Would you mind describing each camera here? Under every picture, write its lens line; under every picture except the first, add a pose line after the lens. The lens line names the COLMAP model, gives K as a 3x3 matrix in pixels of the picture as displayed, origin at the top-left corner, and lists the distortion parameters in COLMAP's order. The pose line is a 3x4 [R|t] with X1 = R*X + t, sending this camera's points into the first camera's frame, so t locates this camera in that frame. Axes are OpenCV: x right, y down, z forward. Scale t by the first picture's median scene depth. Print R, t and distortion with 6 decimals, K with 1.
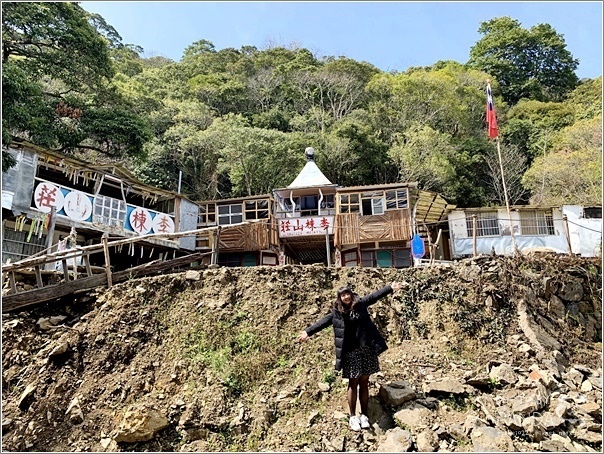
lens RADIAL K [[461.3, 0, 304.6], [0, 461.3, 227.4], [0, 0, 1]] dist [0.040357, -0.013286]
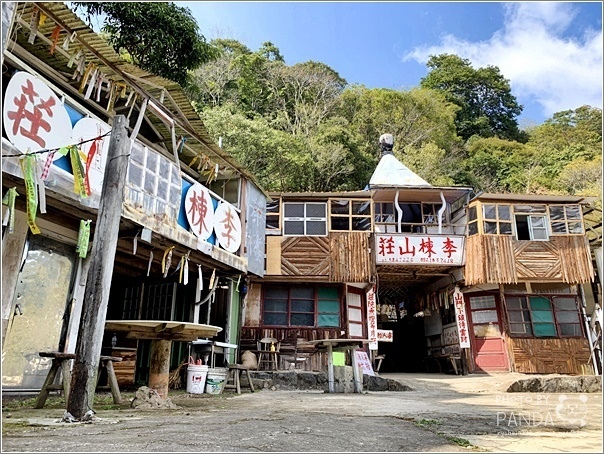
lens RADIAL K [[461.3, 0, 301.0], [0, 461.3, 225.3], [0, 0, 1]] dist [0.040357, -0.013286]
pose [[0.969509, 0.092583, 0.226893, -0.300791], [-0.079956, 0.994726, -0.064241, 0.018624], [-0.231644, 0.044141, 0.971799, 0.428363]]
